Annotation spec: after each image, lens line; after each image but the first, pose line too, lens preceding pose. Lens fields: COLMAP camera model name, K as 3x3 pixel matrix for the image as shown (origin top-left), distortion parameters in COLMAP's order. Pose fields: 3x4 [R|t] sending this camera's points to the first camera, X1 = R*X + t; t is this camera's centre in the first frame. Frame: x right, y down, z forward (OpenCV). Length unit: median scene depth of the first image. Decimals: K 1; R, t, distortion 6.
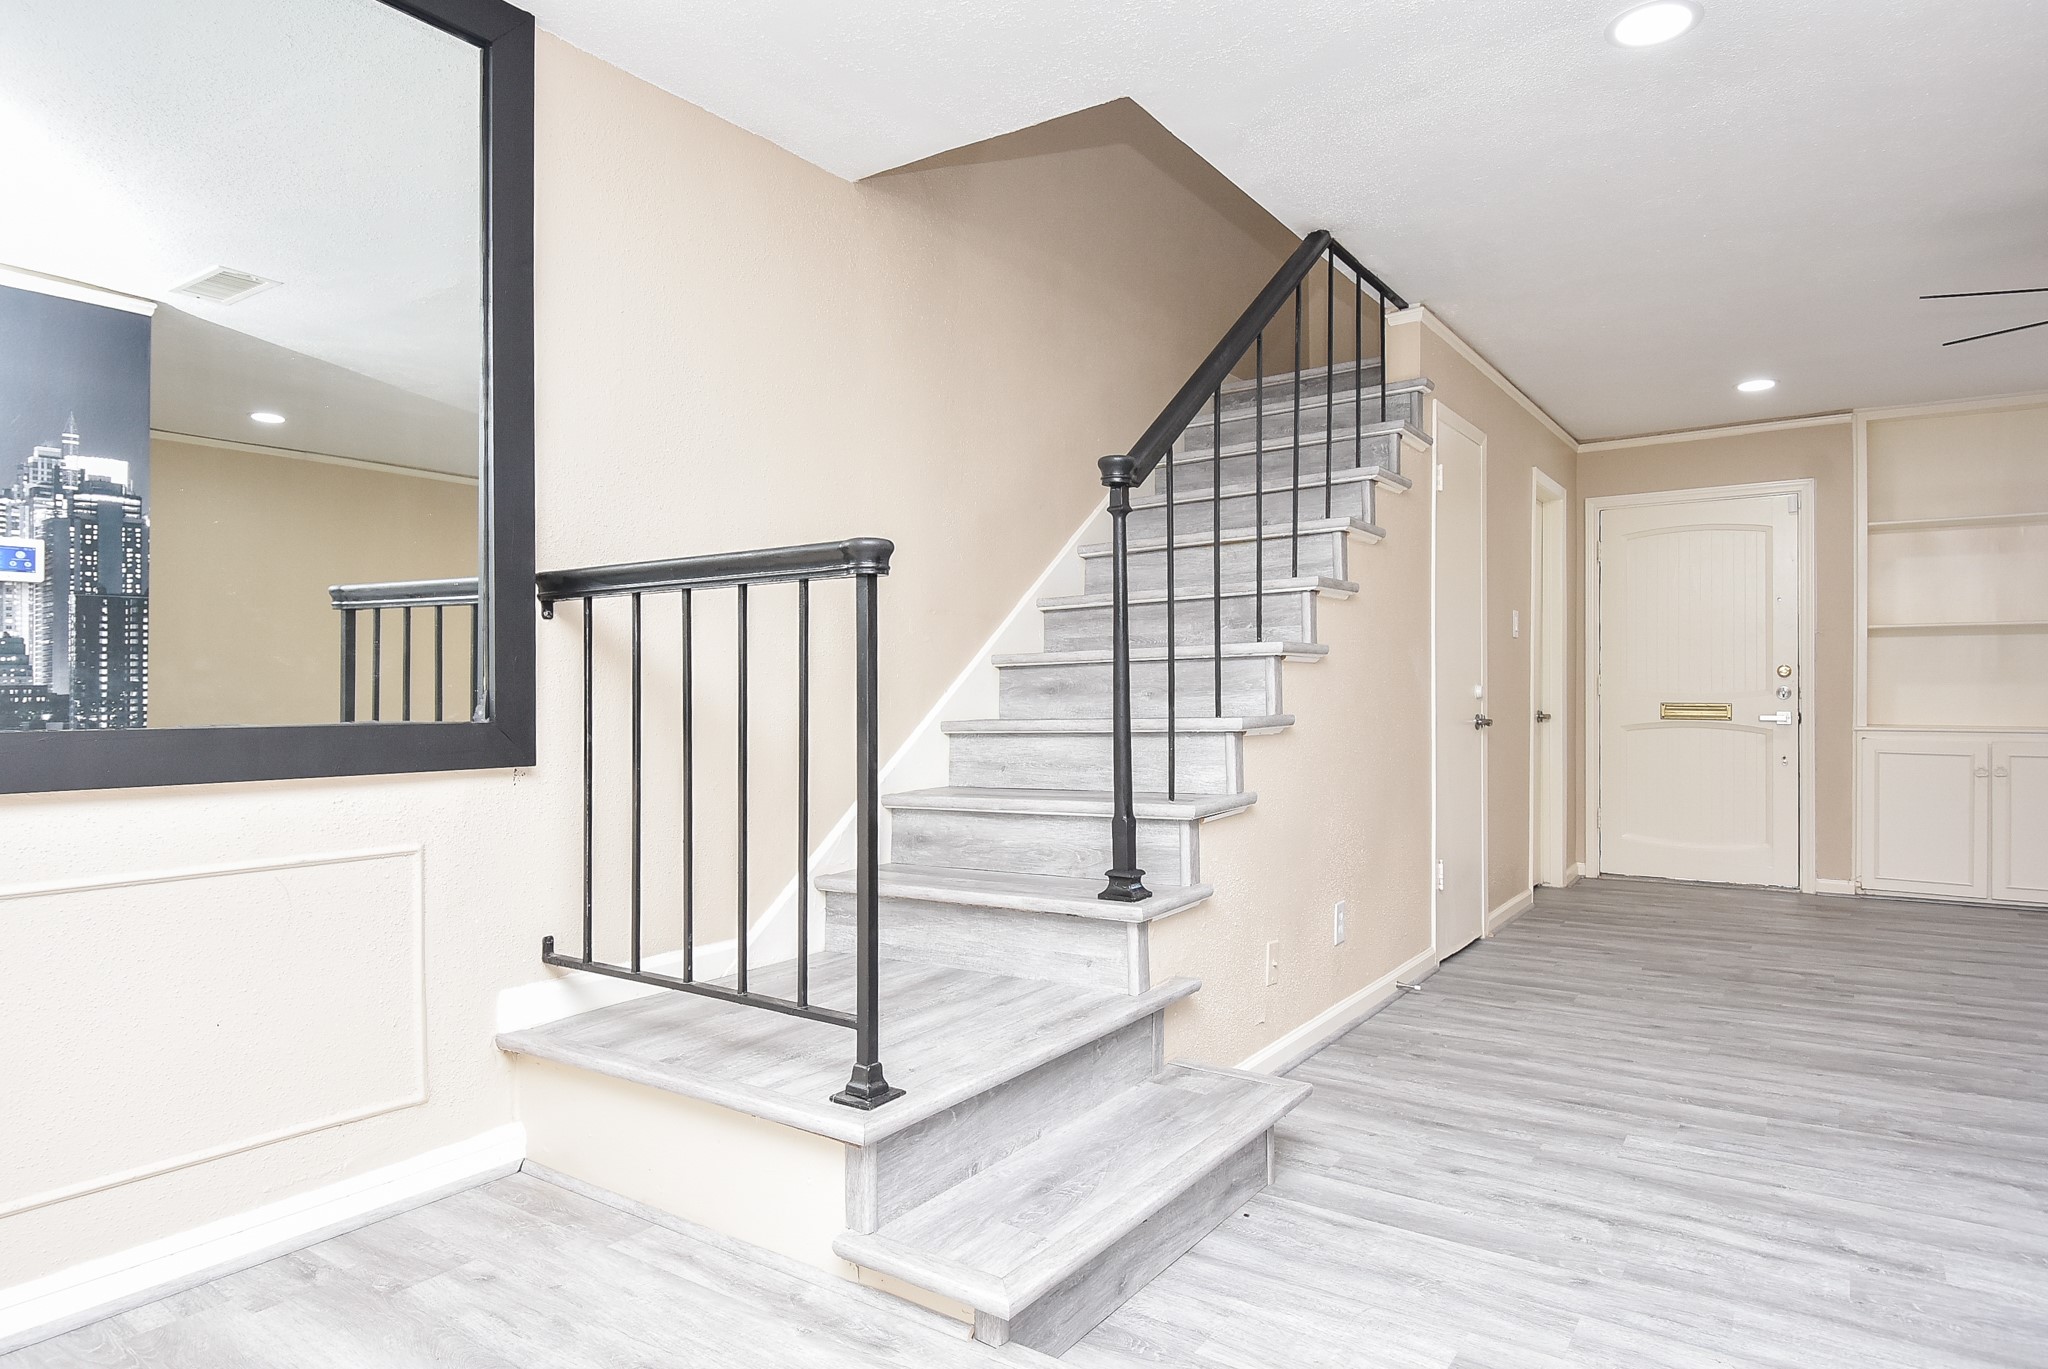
lens RADIAL K [[1192.5, 0, 1017.0], [0, 1192.5, 677.0], [0, 0, 1]] dist [0.006395, -0.010460]
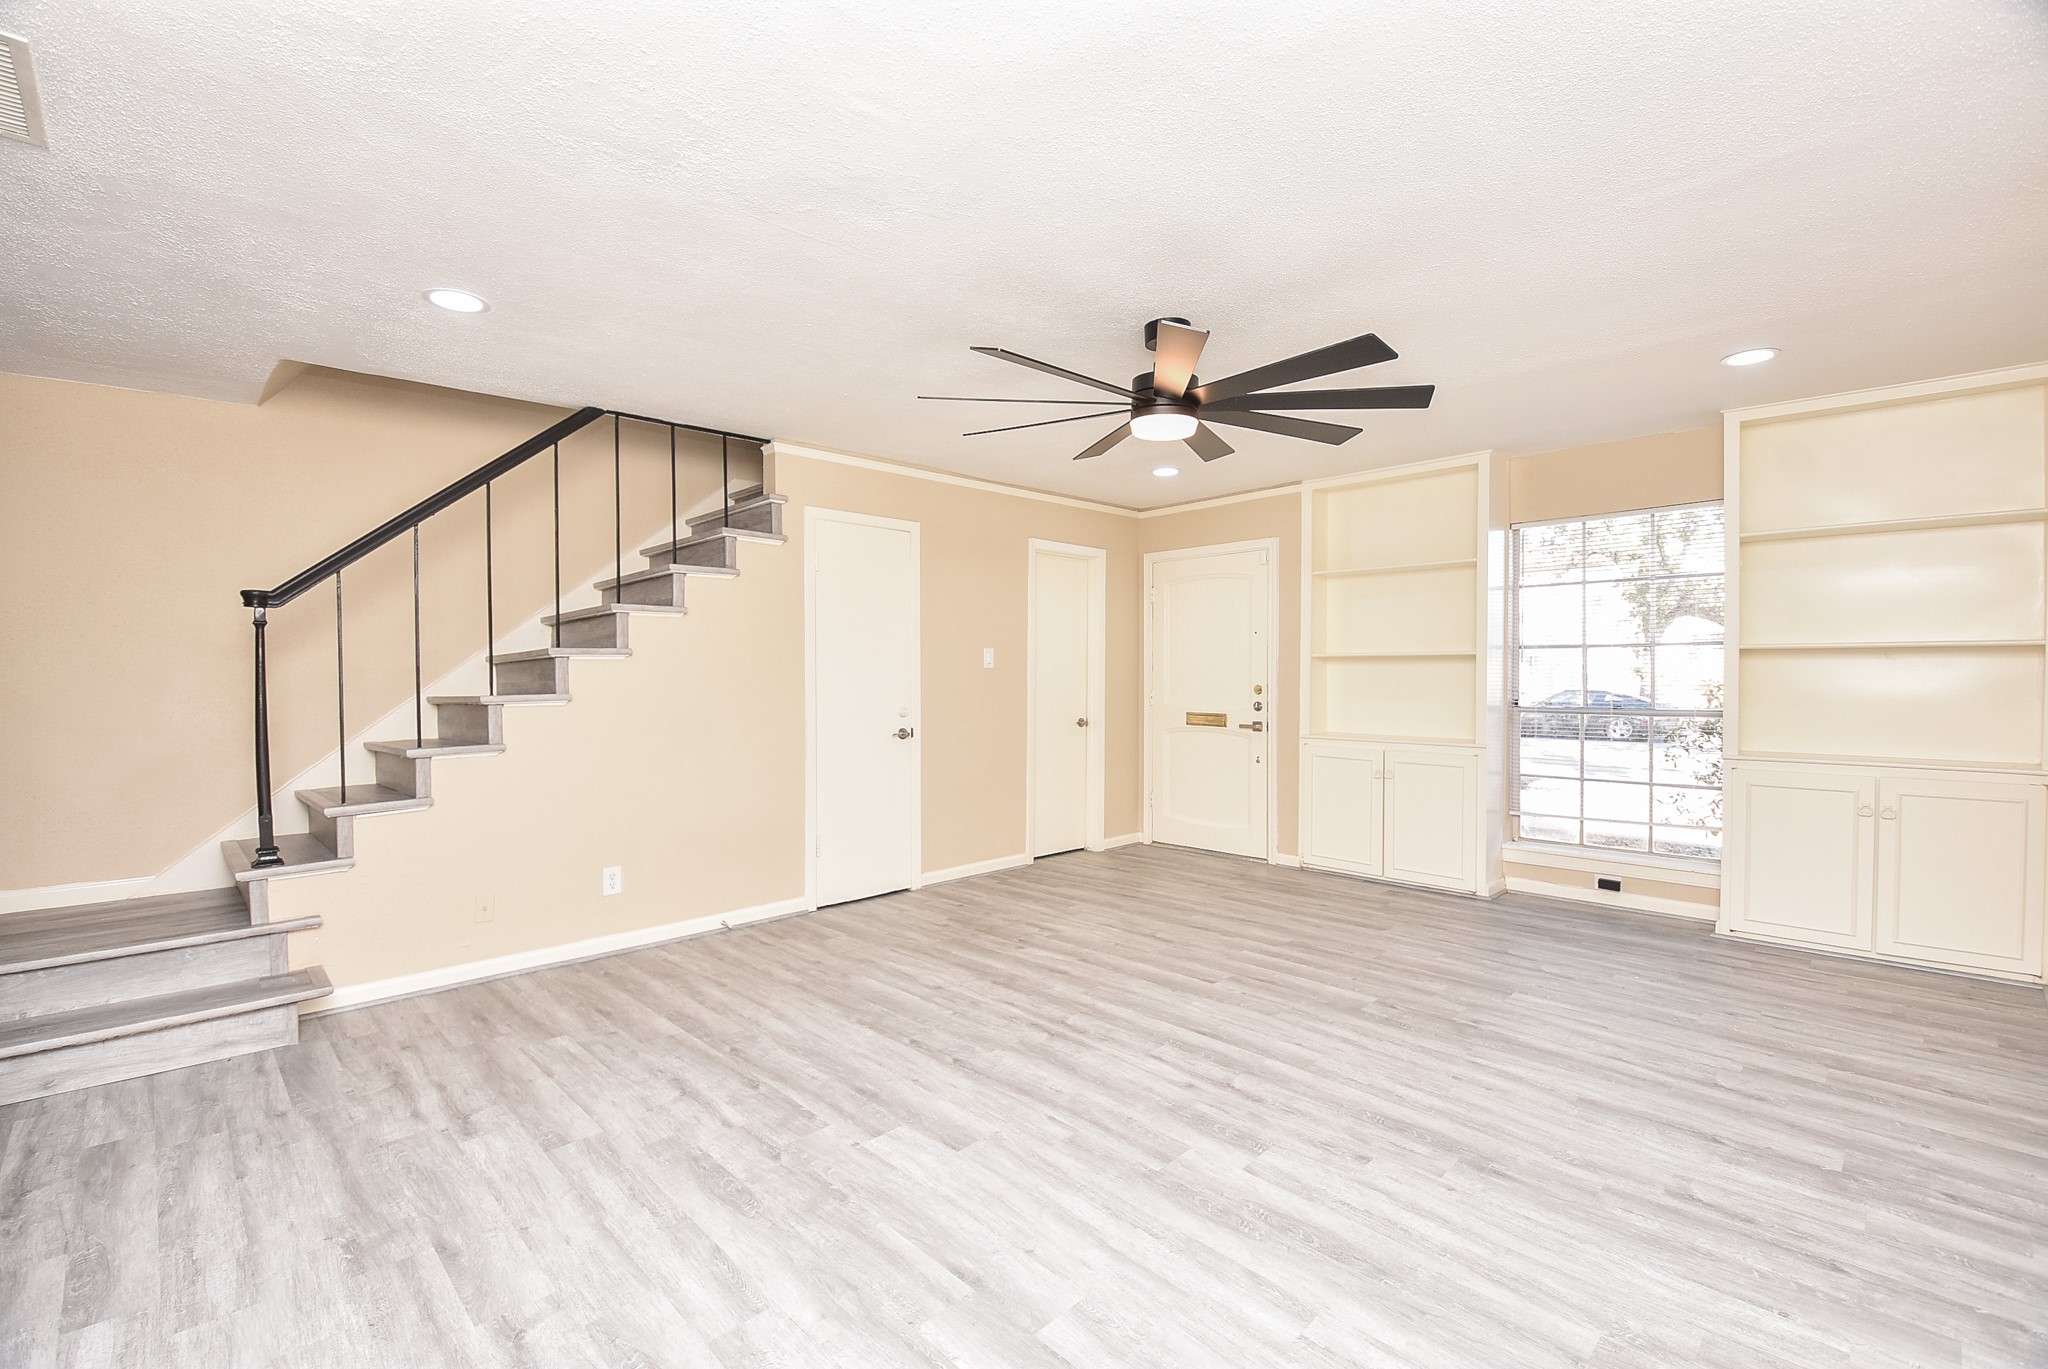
lens RADIAL K [[907.6, 0, 1007.5], [0, 907.6, 686.6], [0, 0, 1]] dist [0.008141, -0.018229]
pose [[0.979202, -0.000059, -0.202885, 1.288587], [0.005973, 0.999575, 0.028537, -0.082293], [0.202797, -0.029155, 0.978787, 0.009743]]
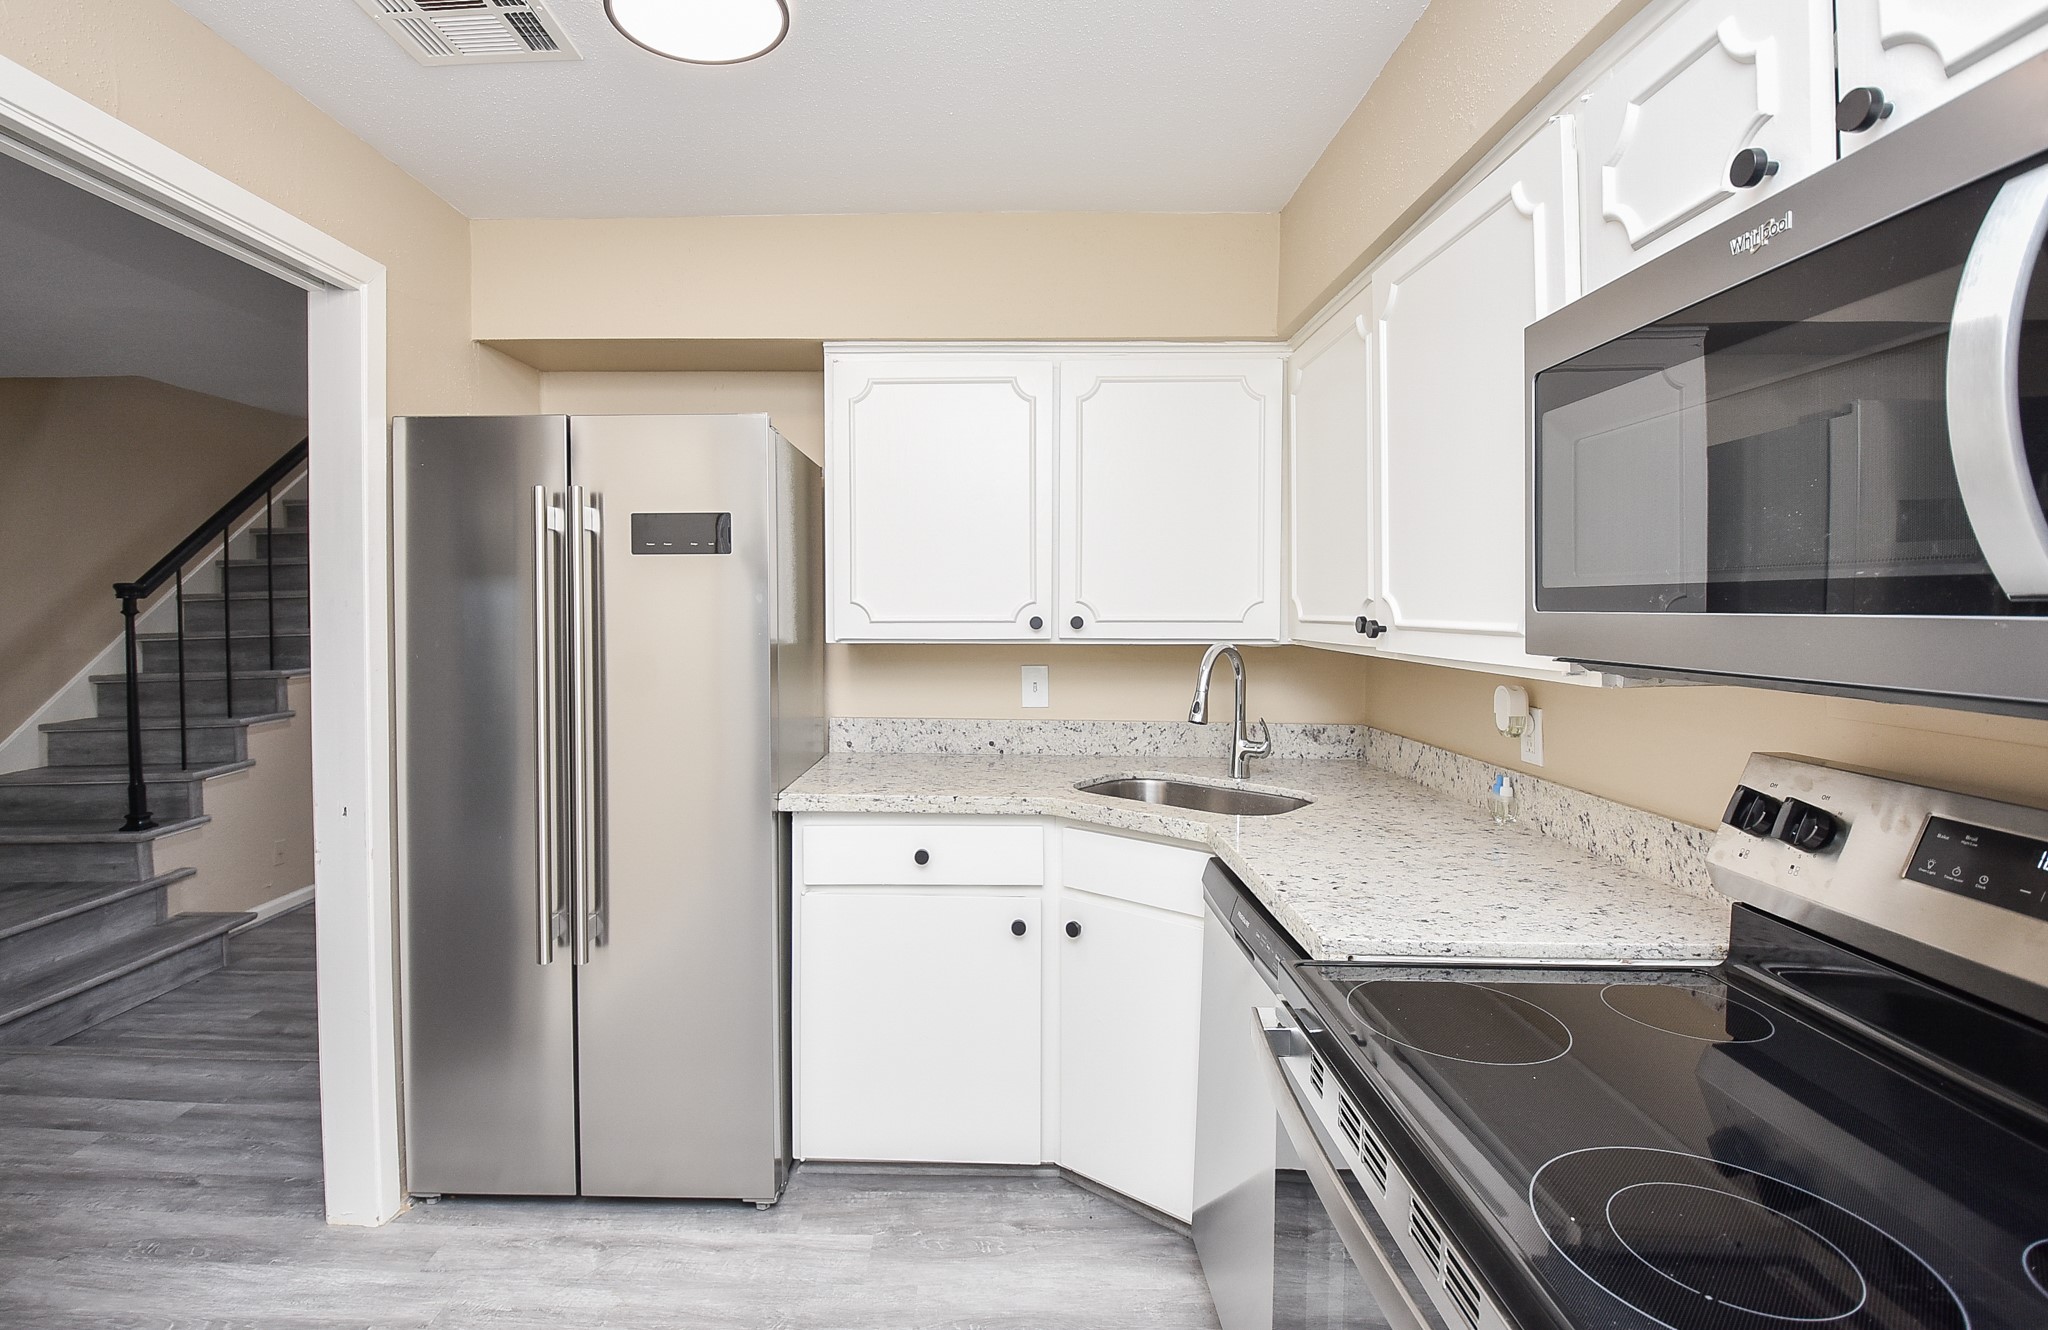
lens RADIAL K [[937.0, 0, 986.5], [0, 937.0, 620.5], [0, 0, 1]] dist [0.007716, -0.003316]
pose [[0.829904, -0.012284, 0.557771, 0.358727], [0.003826, 0.999859, 0.016328, -0.143872], [-0.557893, -0.011417, 0.829834, -0.871216]]
